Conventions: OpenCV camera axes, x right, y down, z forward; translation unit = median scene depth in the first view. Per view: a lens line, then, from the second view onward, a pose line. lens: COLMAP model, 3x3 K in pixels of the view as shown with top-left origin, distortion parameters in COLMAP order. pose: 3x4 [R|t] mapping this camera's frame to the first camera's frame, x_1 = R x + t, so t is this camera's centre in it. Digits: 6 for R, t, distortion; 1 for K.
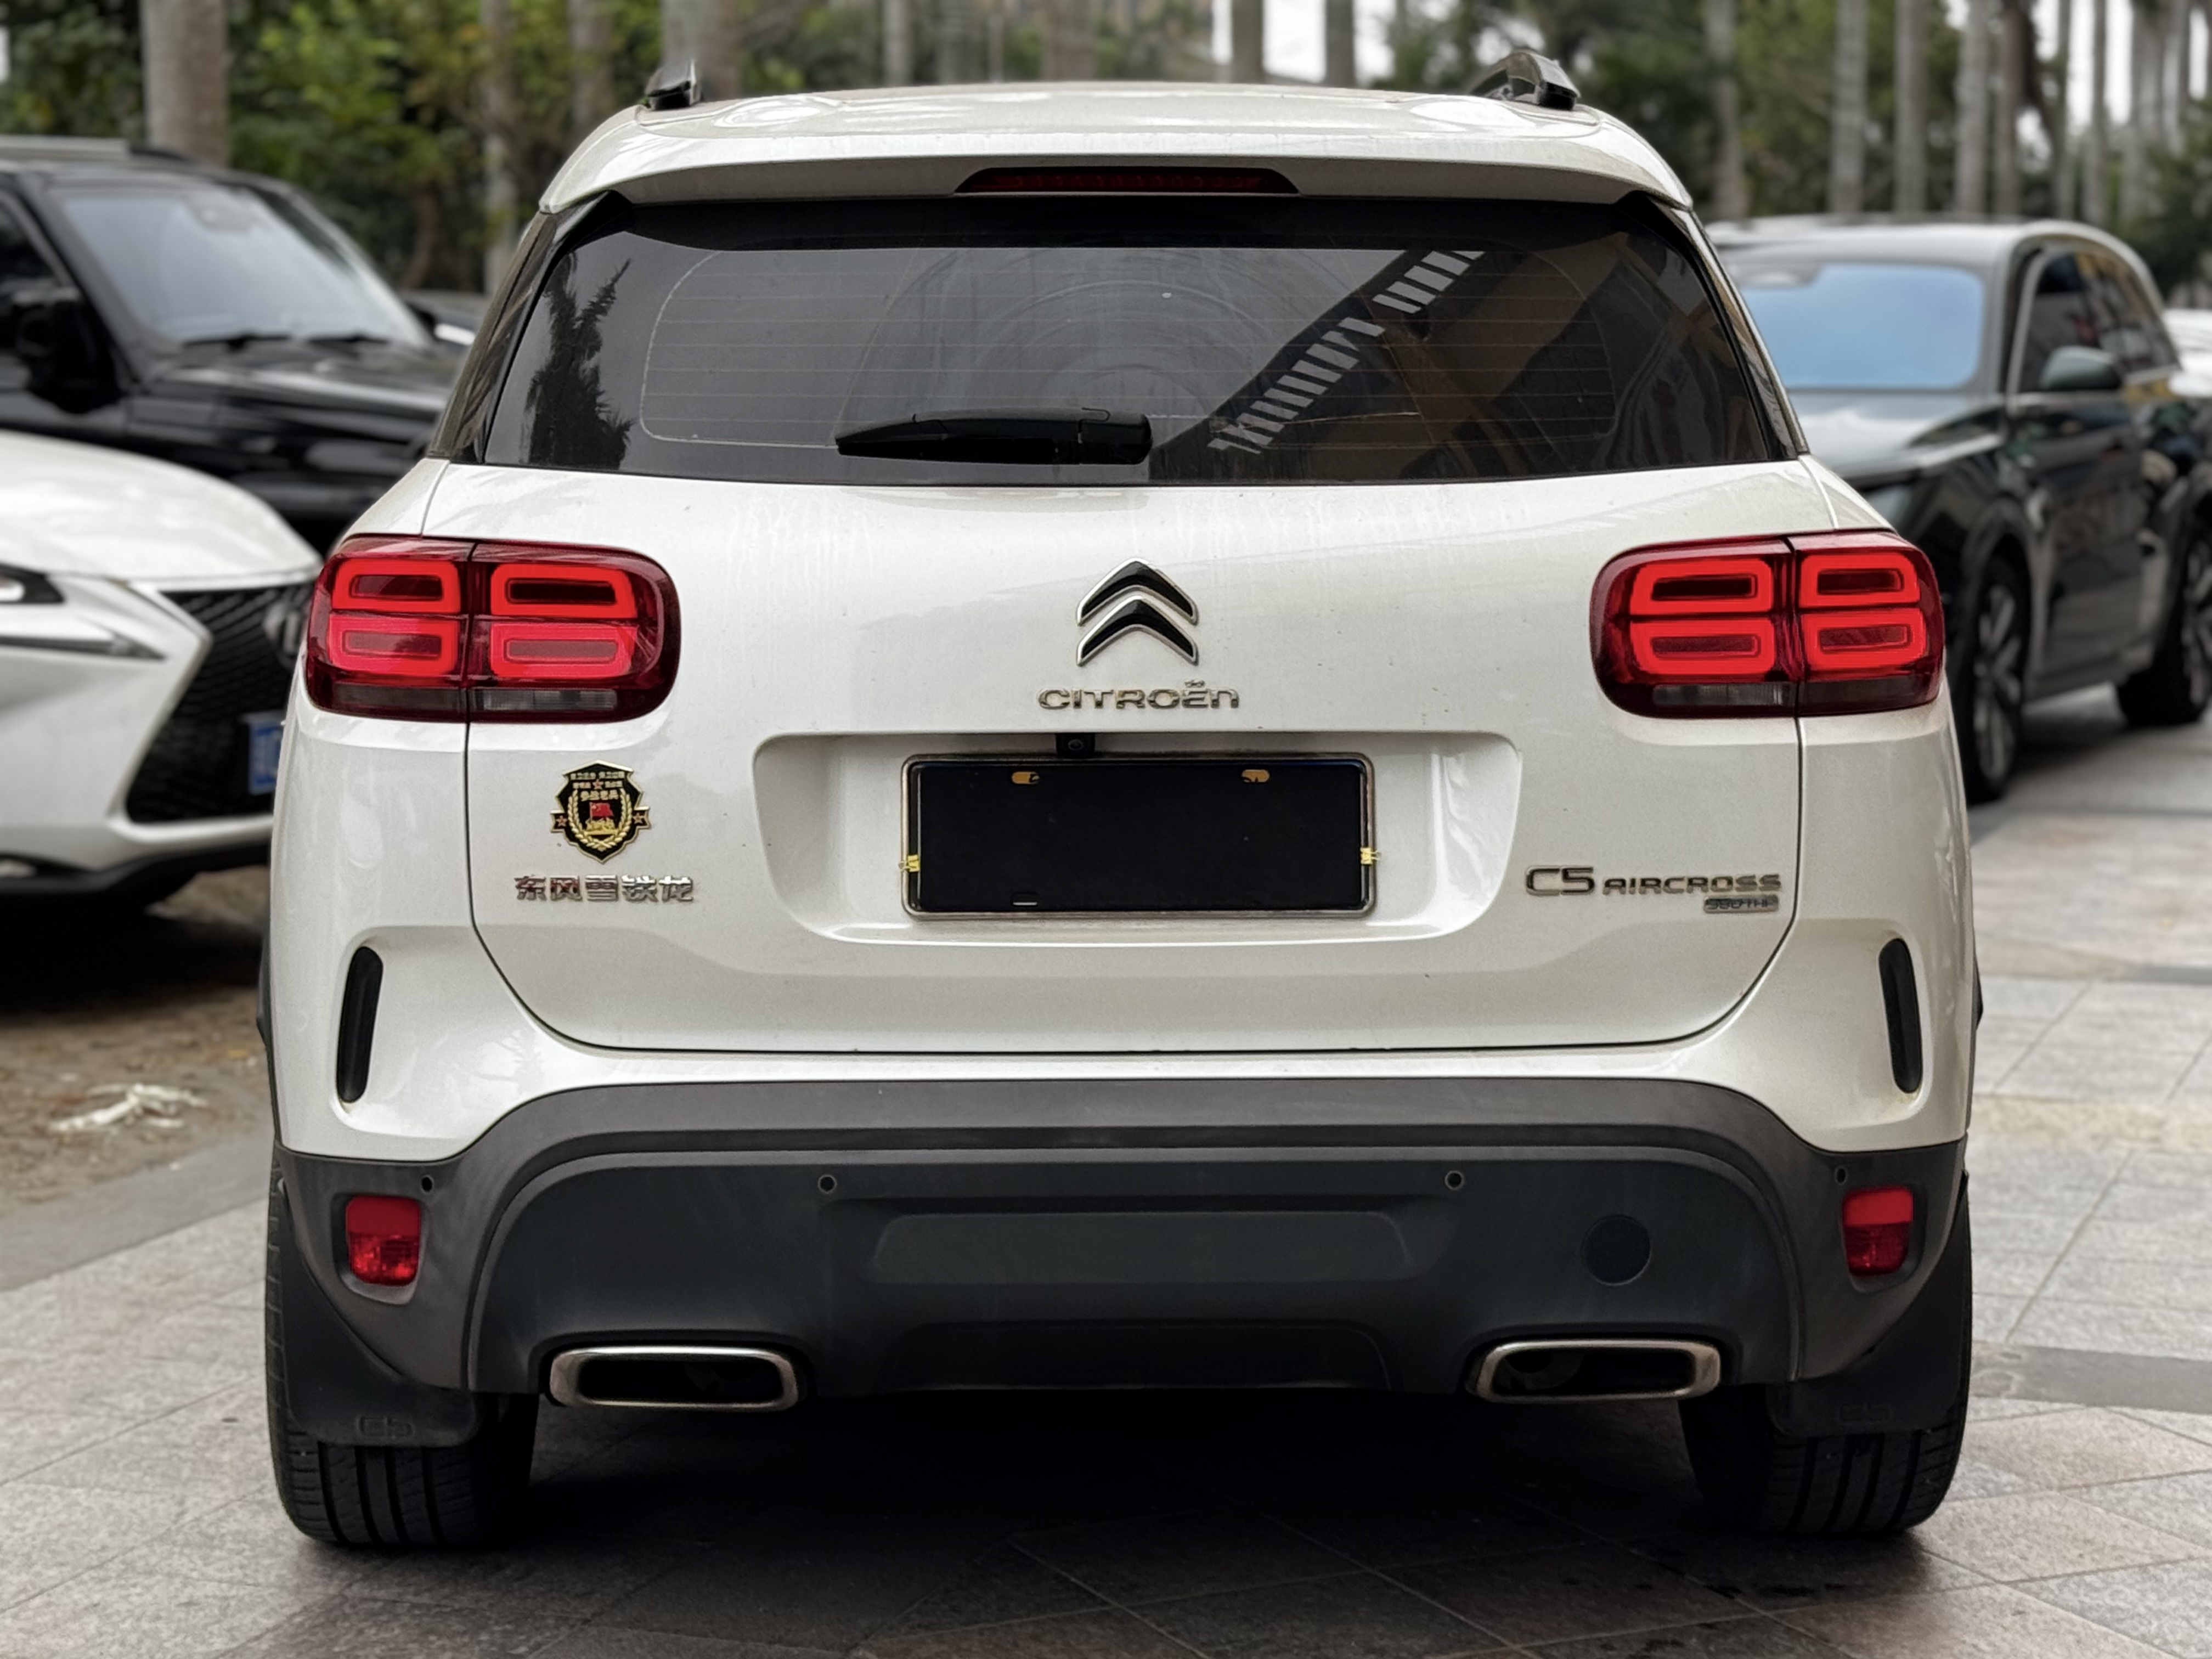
lens RADIAL K [[4962.2, 0, 1106.0], [0, 4962.2, 829.5], [0, 0, 1]] dist [0.027745, 0.115207]
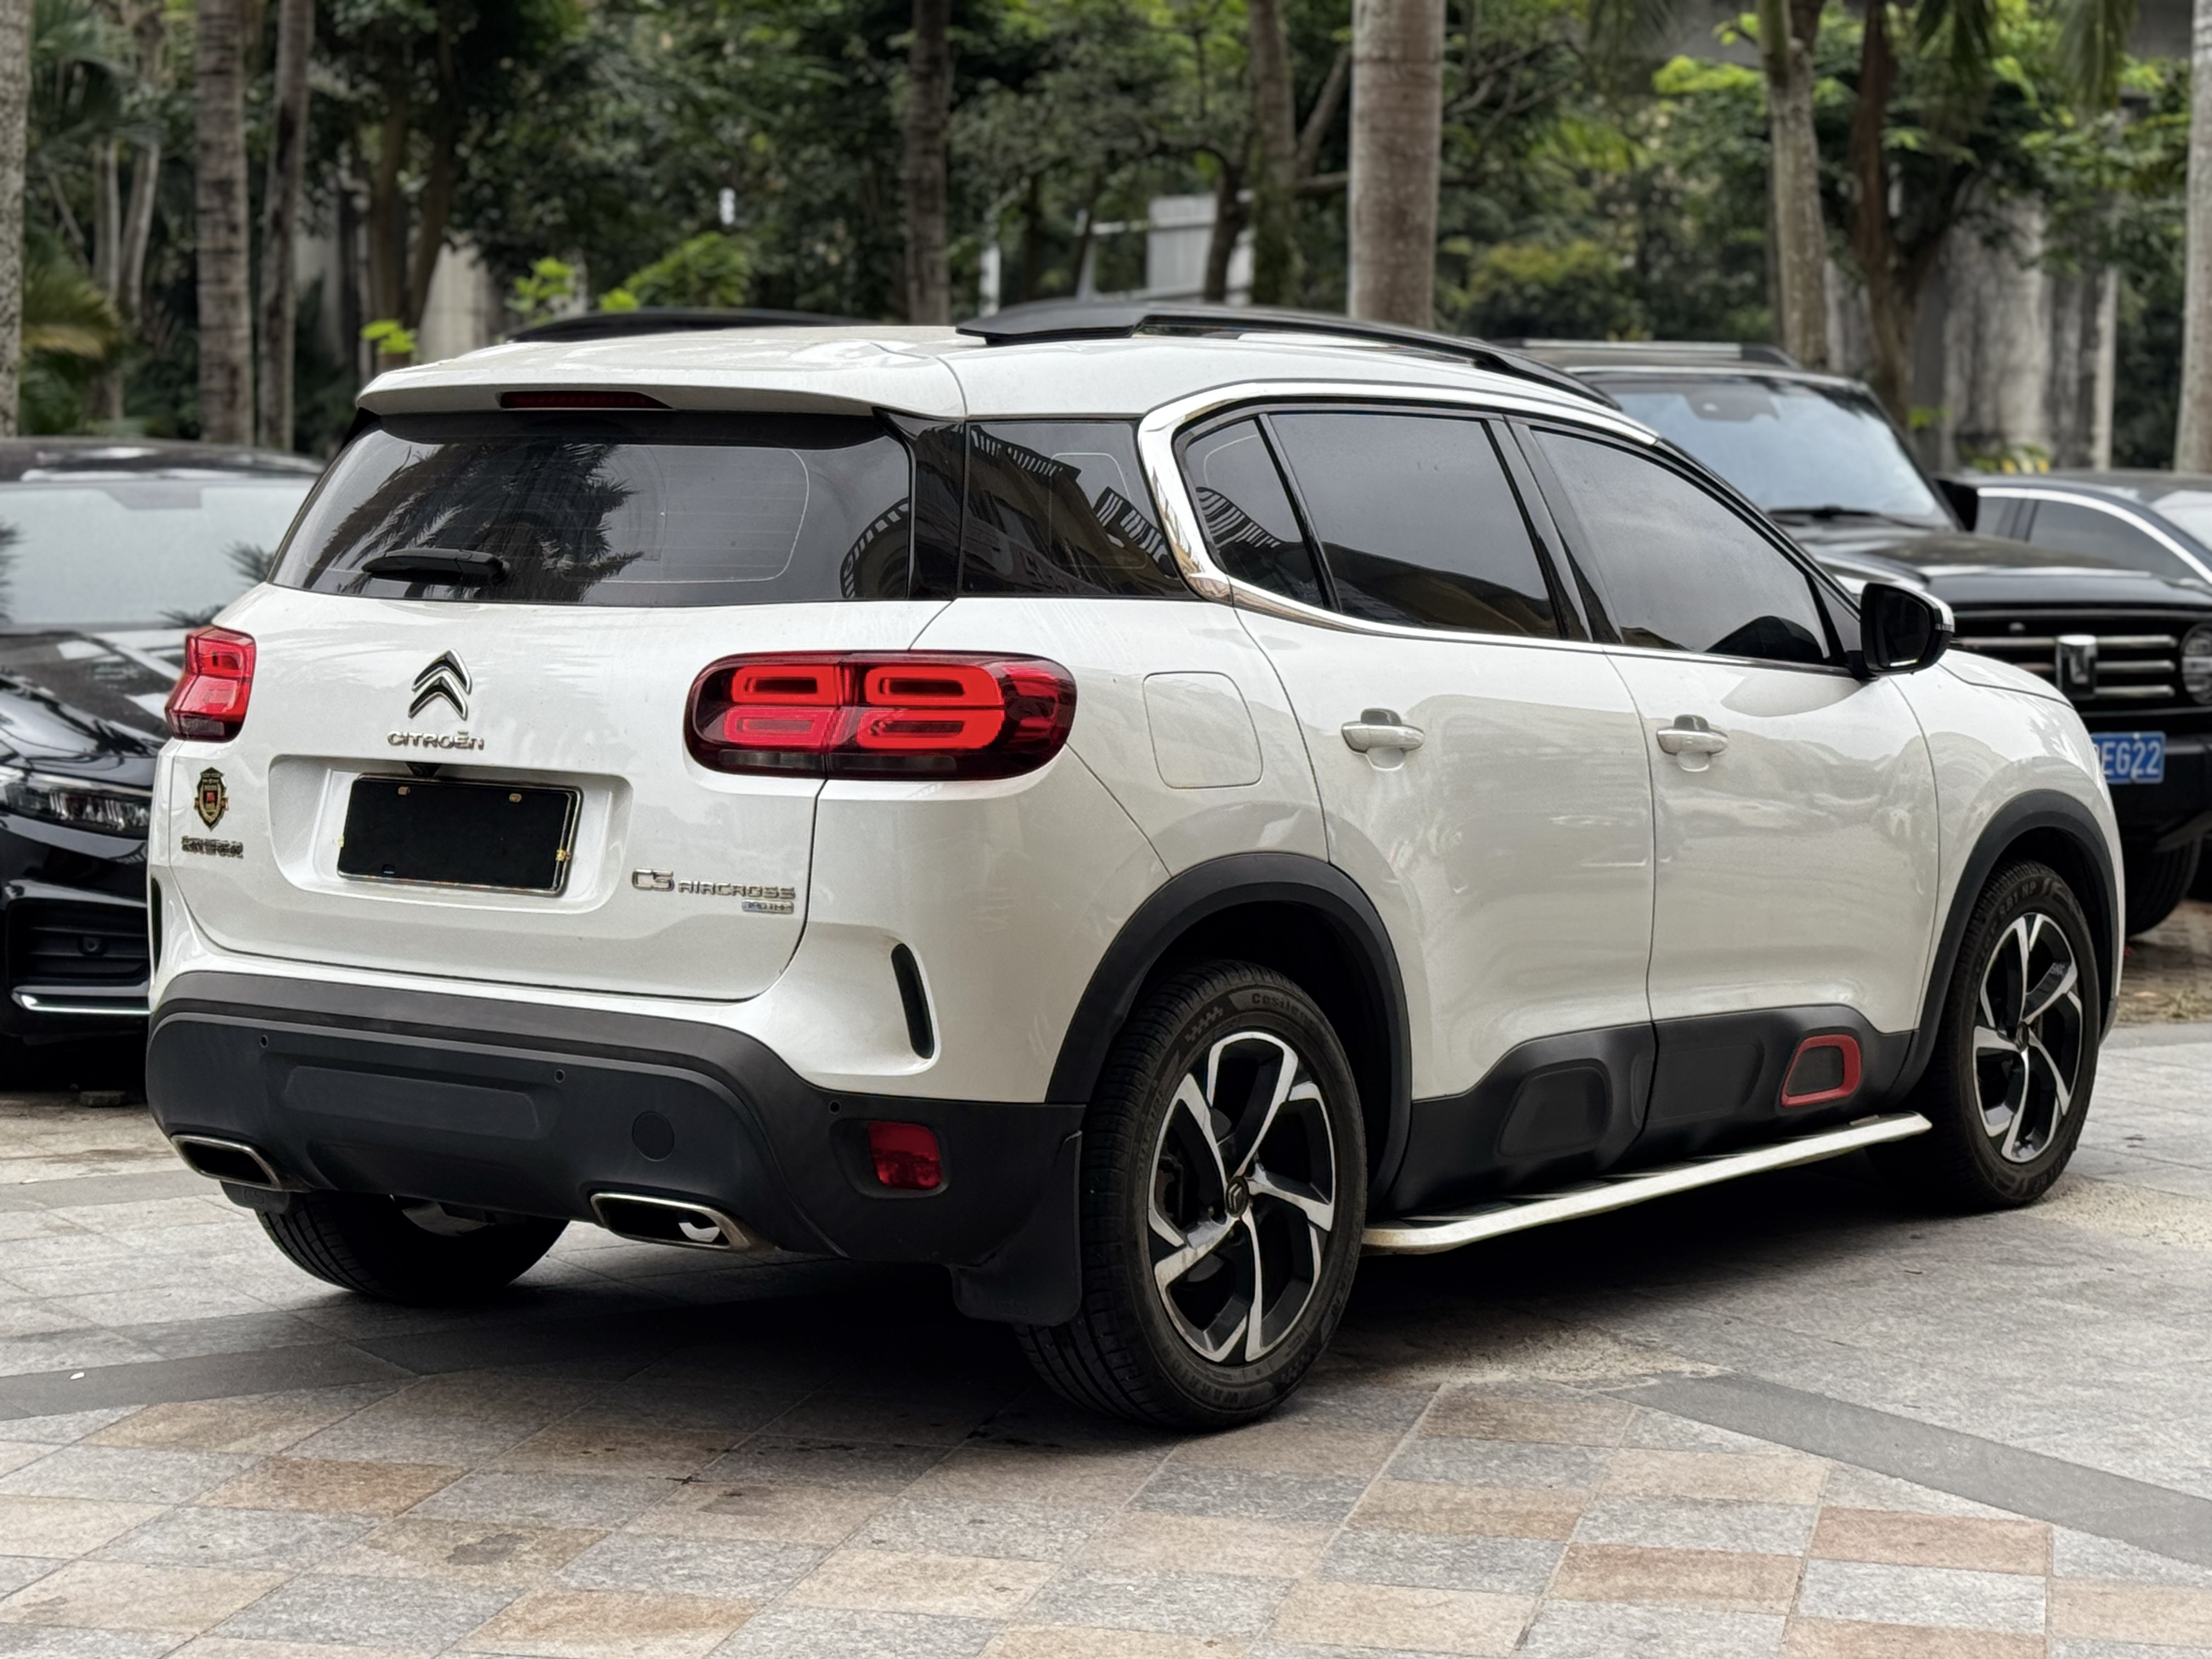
lens RADIAL K [[4962.2, 0, 1106.0], [0, 4962.2, 829.5], [0, 0, 1]] dist [0.027745, 0.115207]
pose [[0.732591, 0.053228, -0.678585, 1.178070], [-0.078543, 0.996889, -0.006597, -0.005403], [0.676122, 0.058131, 0.734493, 0.022528]]
